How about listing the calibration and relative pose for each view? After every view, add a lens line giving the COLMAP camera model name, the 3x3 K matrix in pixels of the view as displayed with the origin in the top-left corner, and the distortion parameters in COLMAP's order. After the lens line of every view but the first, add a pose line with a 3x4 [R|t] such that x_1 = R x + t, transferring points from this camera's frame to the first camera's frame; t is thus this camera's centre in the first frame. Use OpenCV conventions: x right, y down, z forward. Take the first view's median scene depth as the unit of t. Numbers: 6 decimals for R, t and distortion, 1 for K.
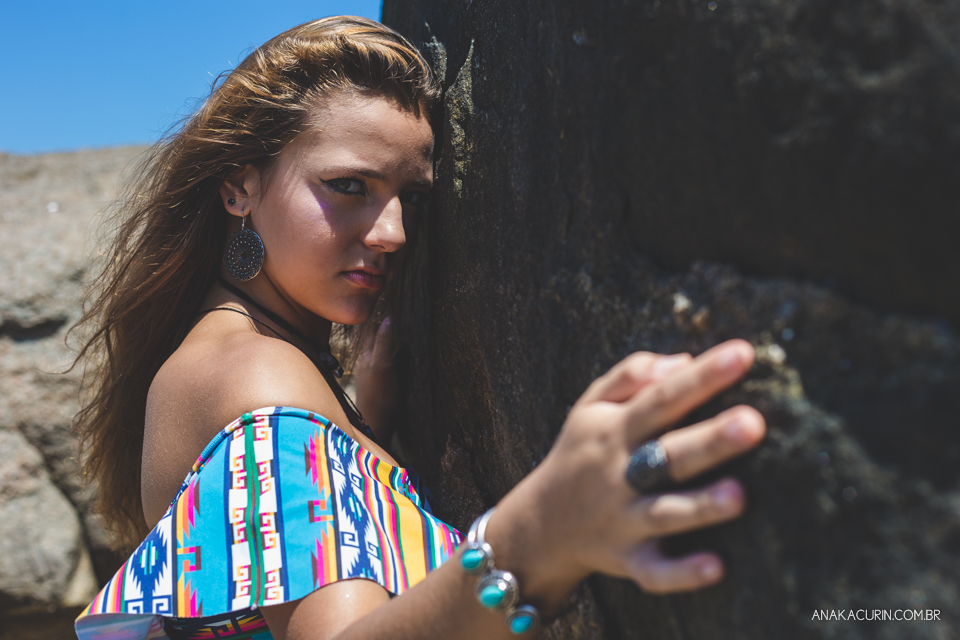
lens RADIAL K [[1430.0, 0, 482.0], [0, 1430.0, 321.1], [0, 0, 1]] dist [-0.142490, 0.000000]
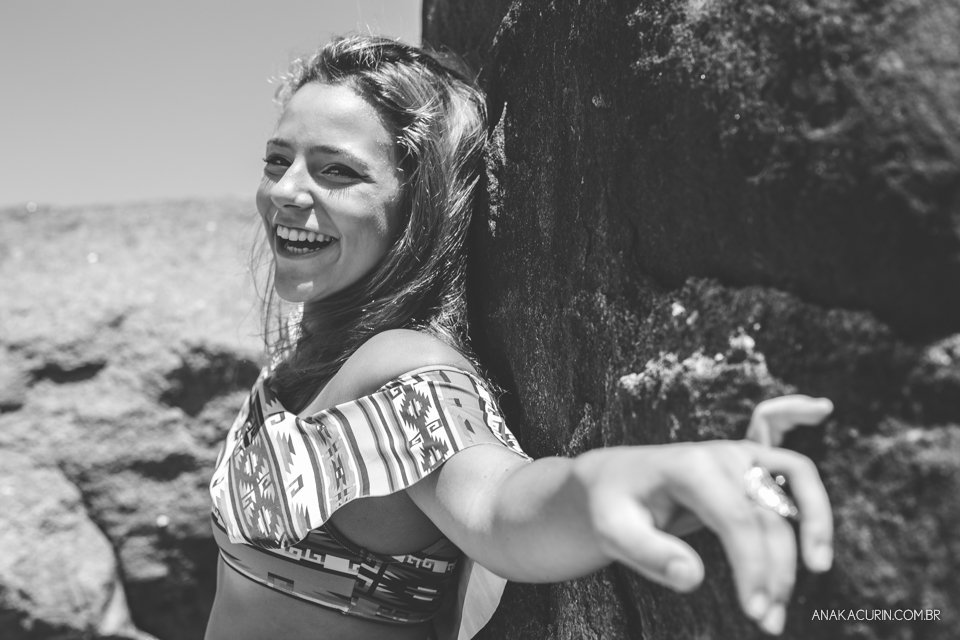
lens RADIAL K [[1430.0, 0, 477.9], [0, 1430.0, 319.3], [0, 0, 1]] dist [-0.142490, 0.000000]
pose [[0.999895, 0.009640, -0.010781, -0.017297], [-0.010124, 0.998900, -0.045790, 0.040567], [0.010327, 0.045894, 0.998893, -0.194348]]
